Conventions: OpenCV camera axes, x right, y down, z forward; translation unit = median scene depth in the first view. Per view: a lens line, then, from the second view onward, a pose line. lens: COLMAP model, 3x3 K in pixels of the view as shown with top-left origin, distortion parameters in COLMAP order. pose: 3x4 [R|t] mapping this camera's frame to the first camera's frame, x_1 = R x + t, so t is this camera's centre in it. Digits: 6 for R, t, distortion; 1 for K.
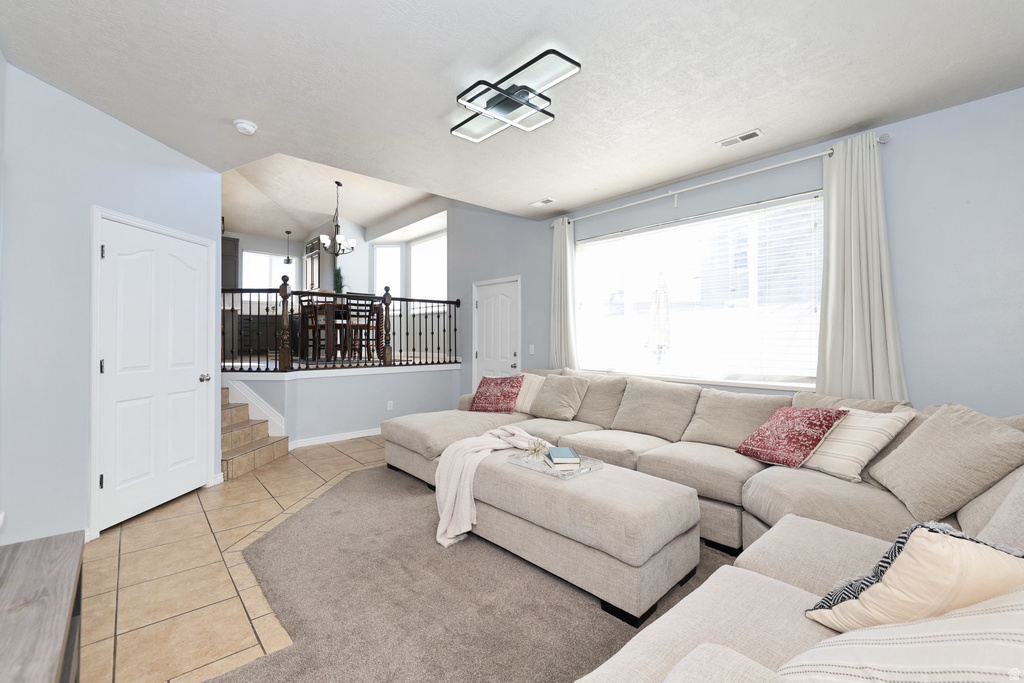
lens RADIAL K [[432.4, 0, 512.4], [0, 432.4, 359.0], [0, 0, 1]] dist [-0.000102, -0.000030]
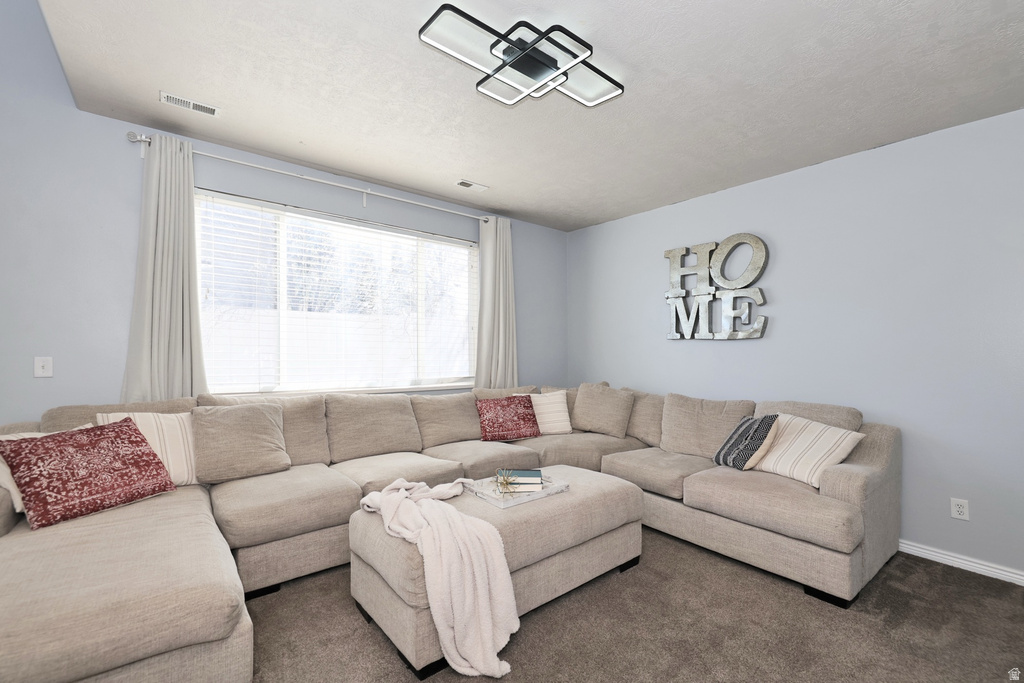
lens RADIAL K [[432.4, 0, 512.4], [0, 432.4, 359.0], [0, 0, 1]] dist [-0.000102, -0.000030]
pose [[0.057482, -0.025246, 0.998027, -0.681394], [0.026817, 0.999359, 0.023735, -0.045087], [-0.997986, 0.025400, 0.058122, 0.806830]]
